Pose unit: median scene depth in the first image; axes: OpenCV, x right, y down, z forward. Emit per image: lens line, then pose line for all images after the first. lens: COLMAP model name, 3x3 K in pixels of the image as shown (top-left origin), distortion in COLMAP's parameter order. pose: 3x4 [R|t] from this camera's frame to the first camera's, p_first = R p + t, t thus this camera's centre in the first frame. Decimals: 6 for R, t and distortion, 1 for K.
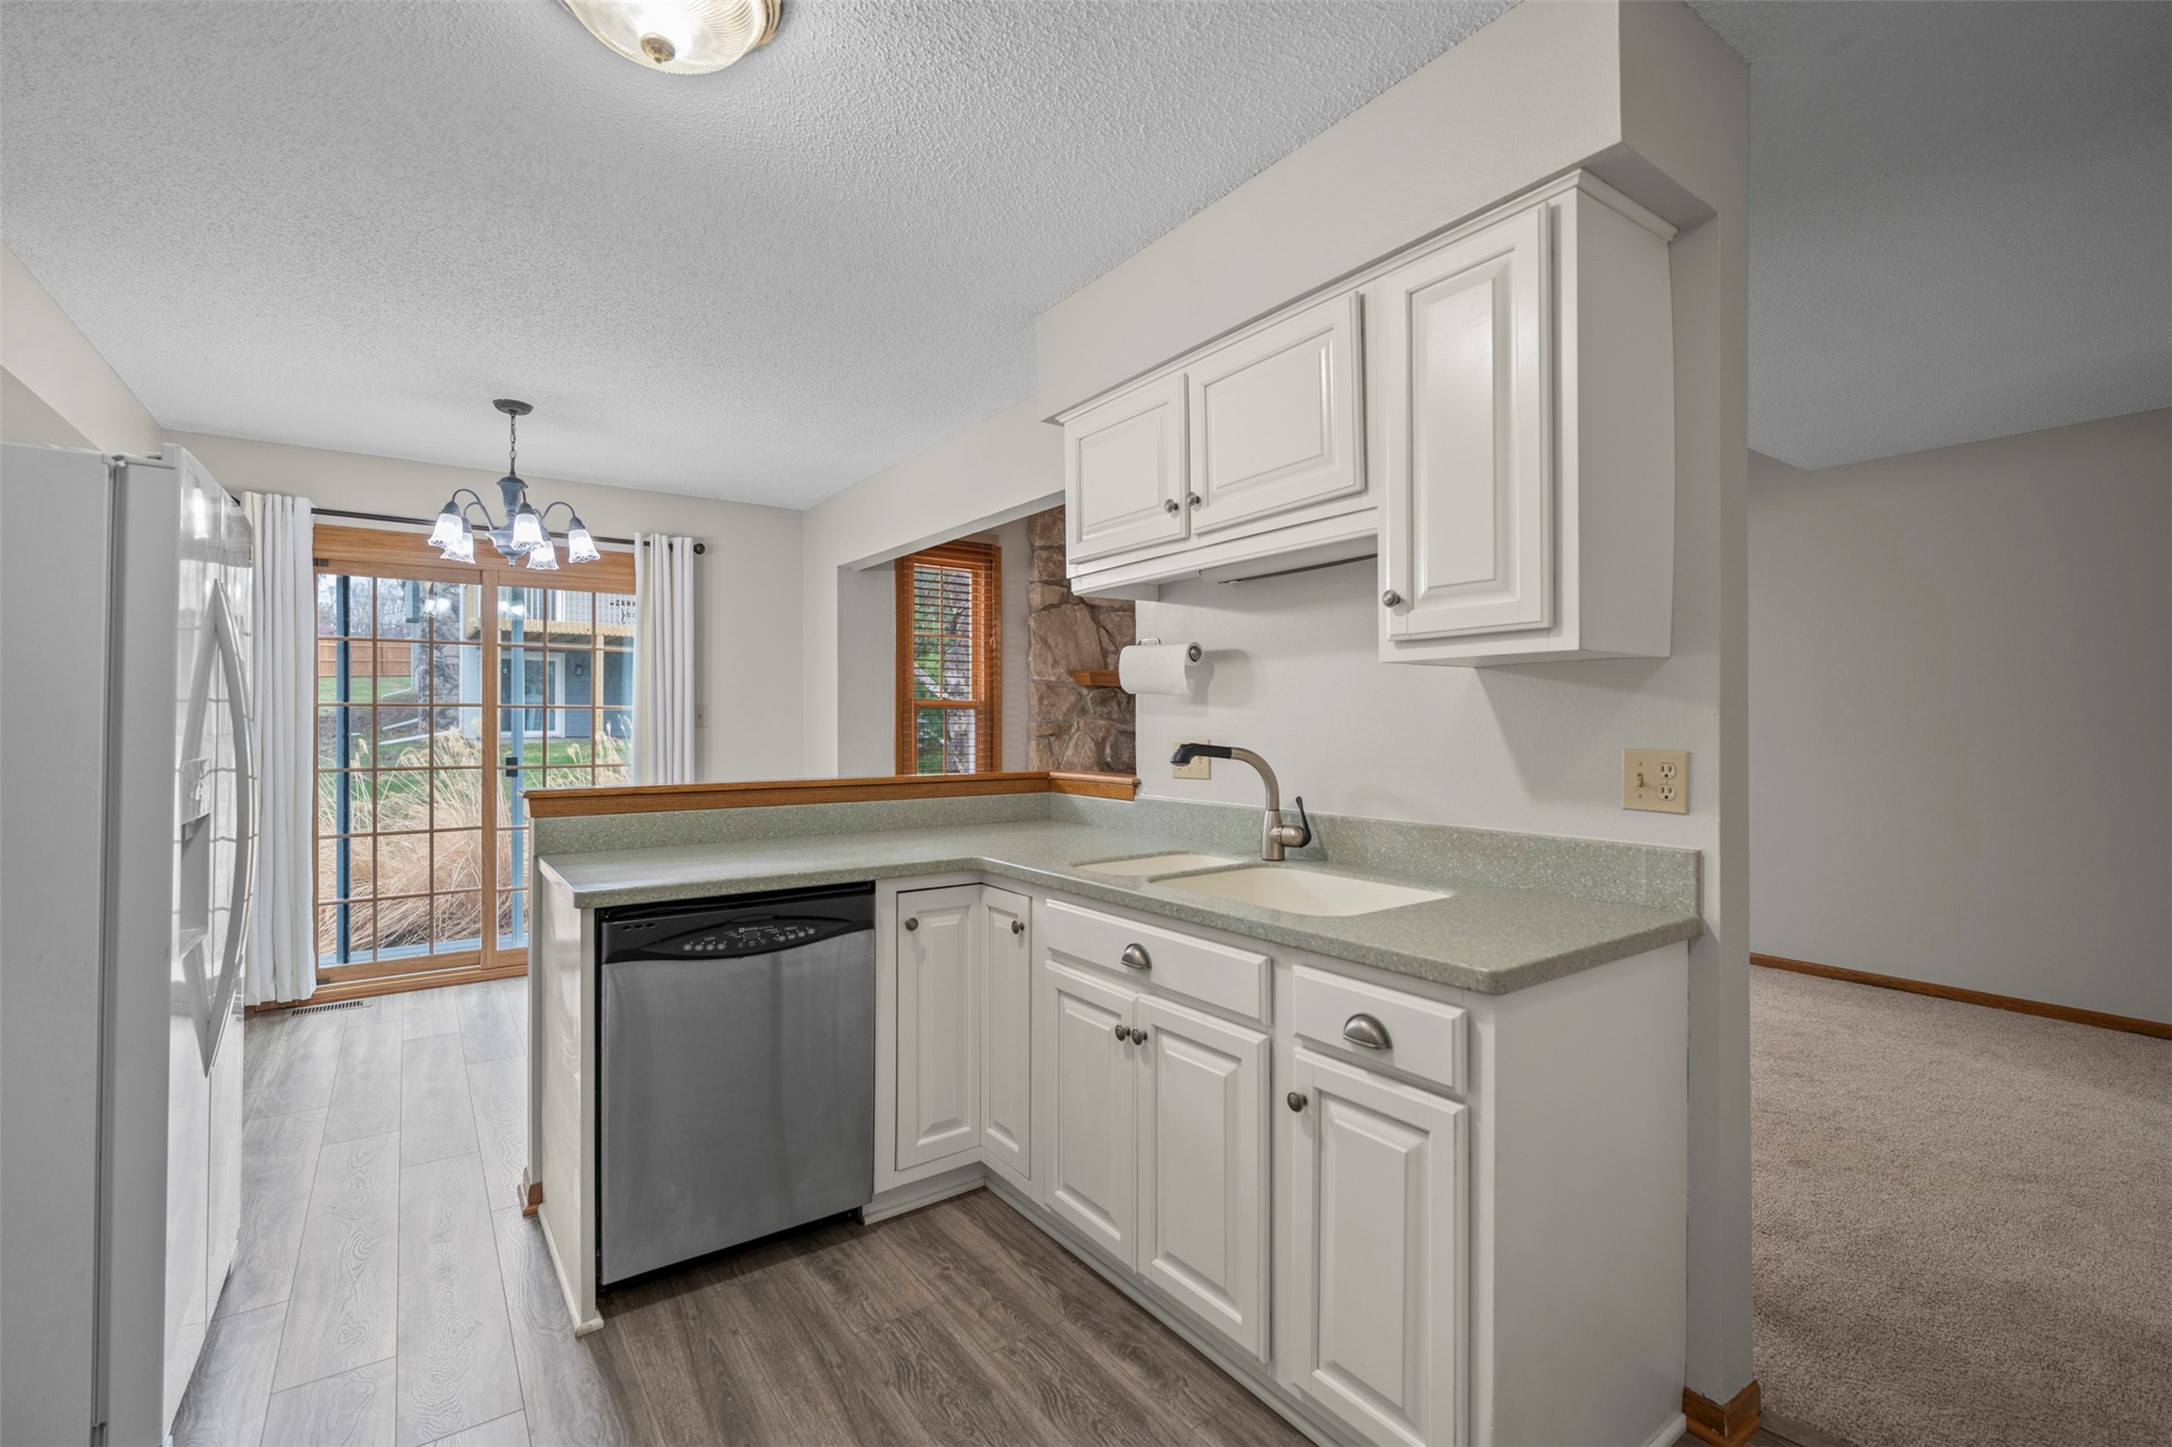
lens RADIAL K [[969.3, 0, 1094.9], [0, 969.3, 725.8], [0, 0, 1]] dist [-0.003632, 0.000144]
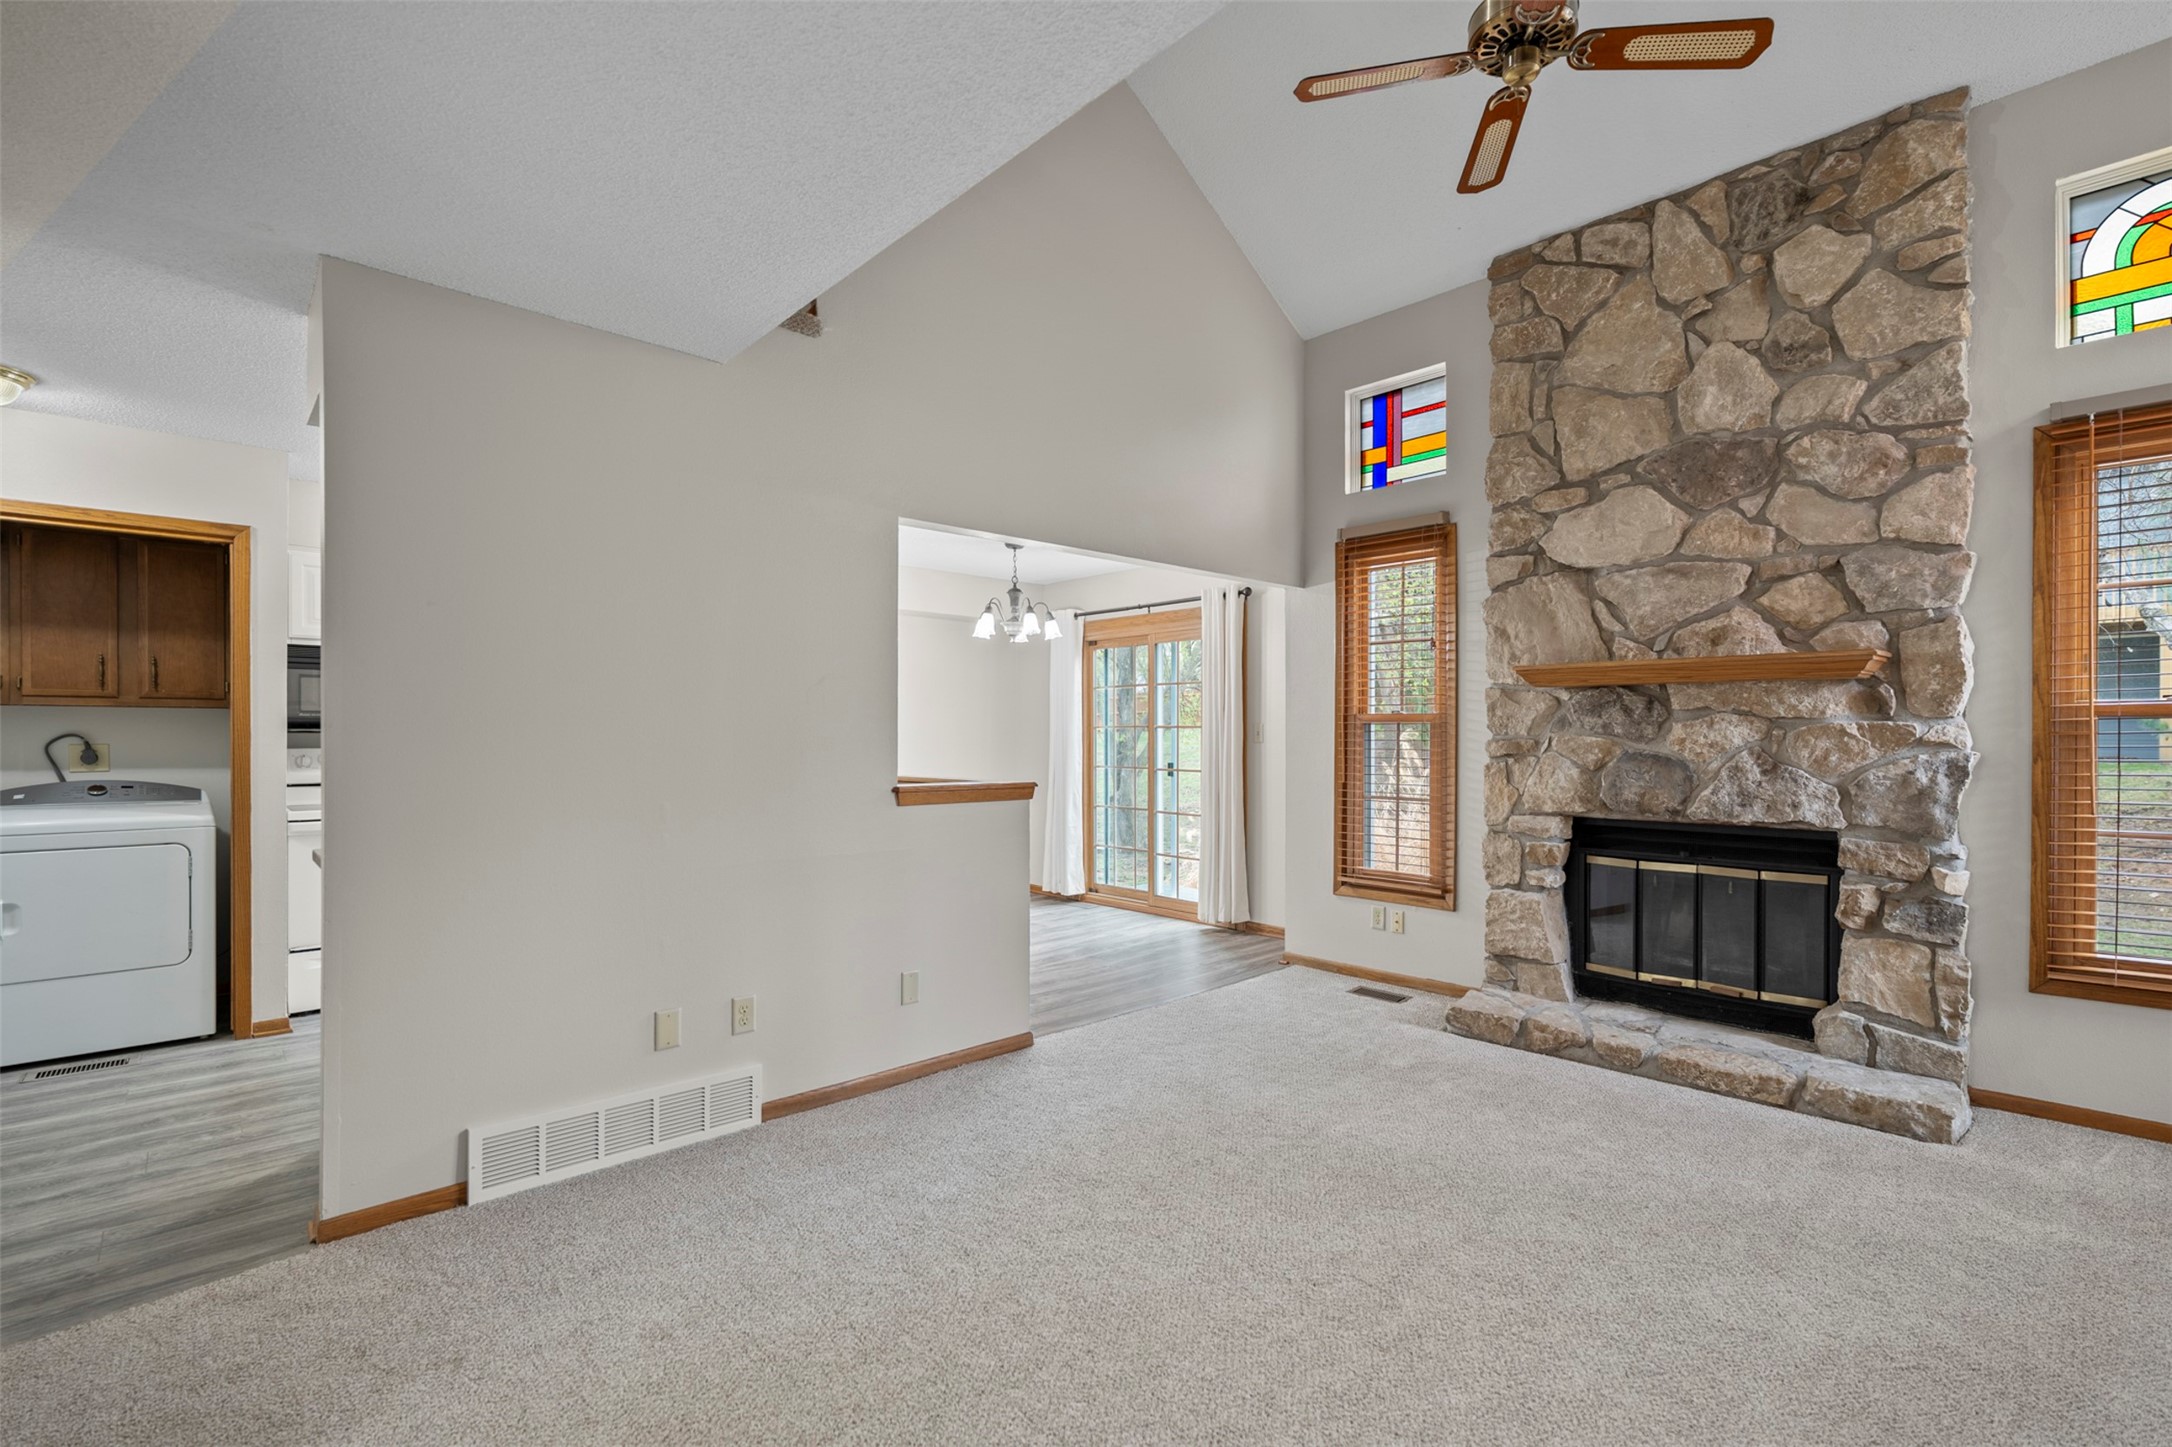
lens RADIAL K [[973.1, 0, 1086.2], [0, 973.1, 734.2], [0, 0, 1]] dist [-0.000016, 0.000375]
pose [[0.115766, -0.002786, -0.993273, 0.665932], [-0.006428, 0.999973, -0.003554, -0.002675], [0.993256, 0.006796, 0.115745, 0.591138]]
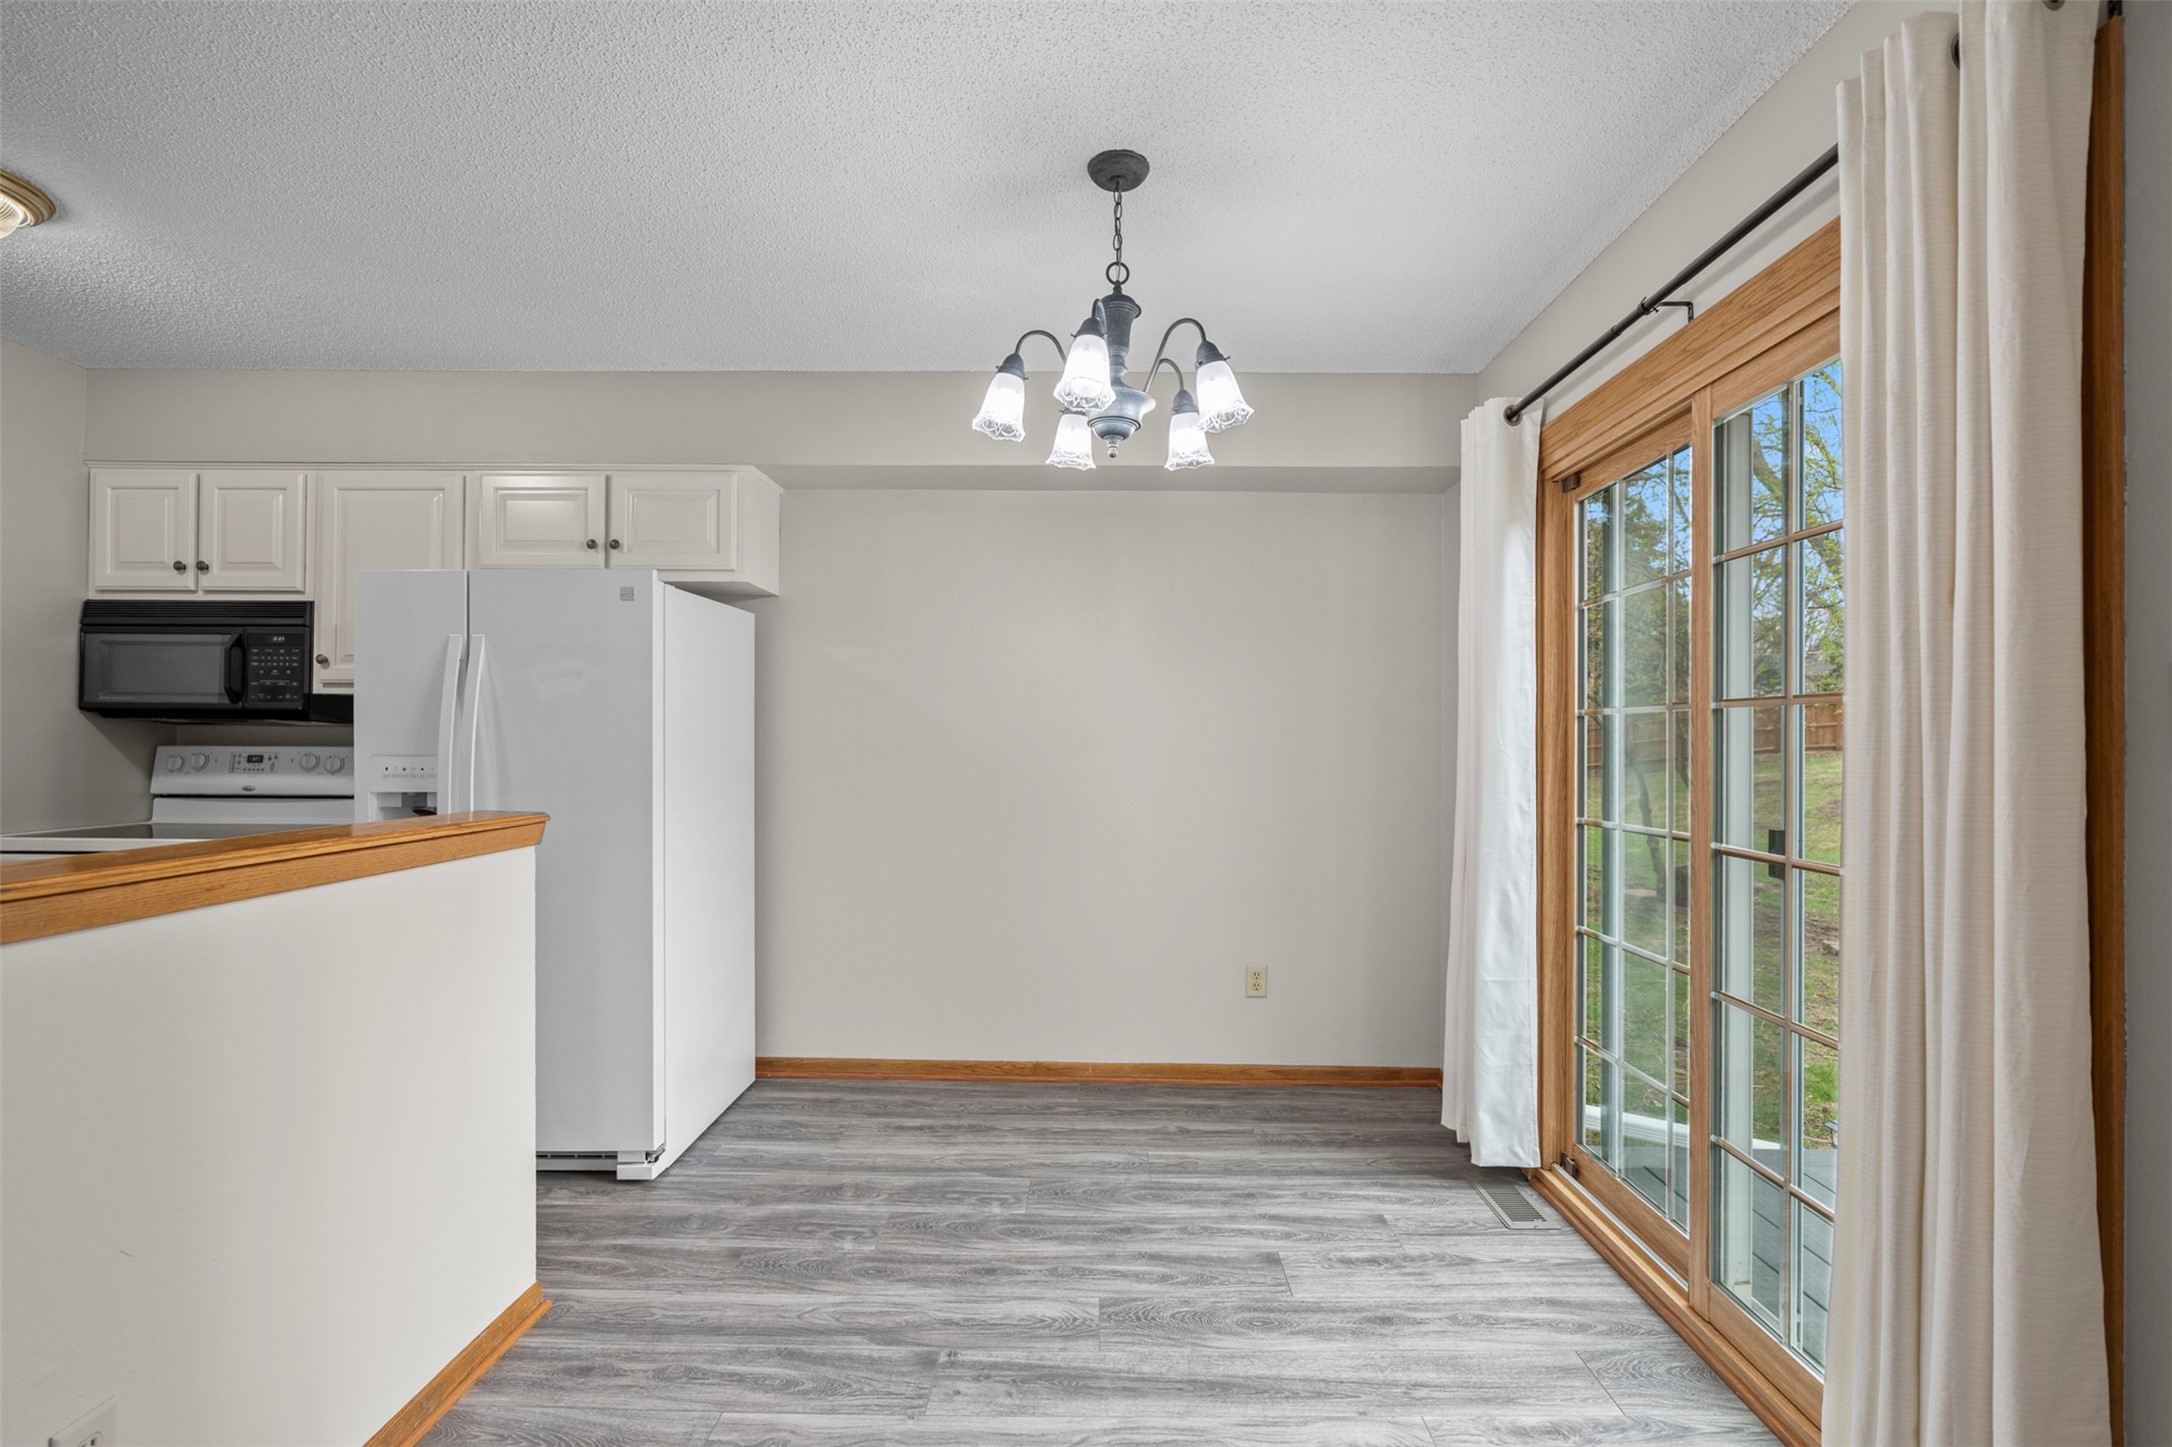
lens RADIAL K [[973.1, 0, 1086.2], [0, 973.1, 734.2], [0, 0, 1]] dist [-0.000016, 0.000375]
pose [[-0.593511, -0.005448, -0.804808, -0.091487], [-0.008571, 0.999963, -0.000448, -0.003650], [0.804781, 0.006632, -0.593535, 0.837969]]
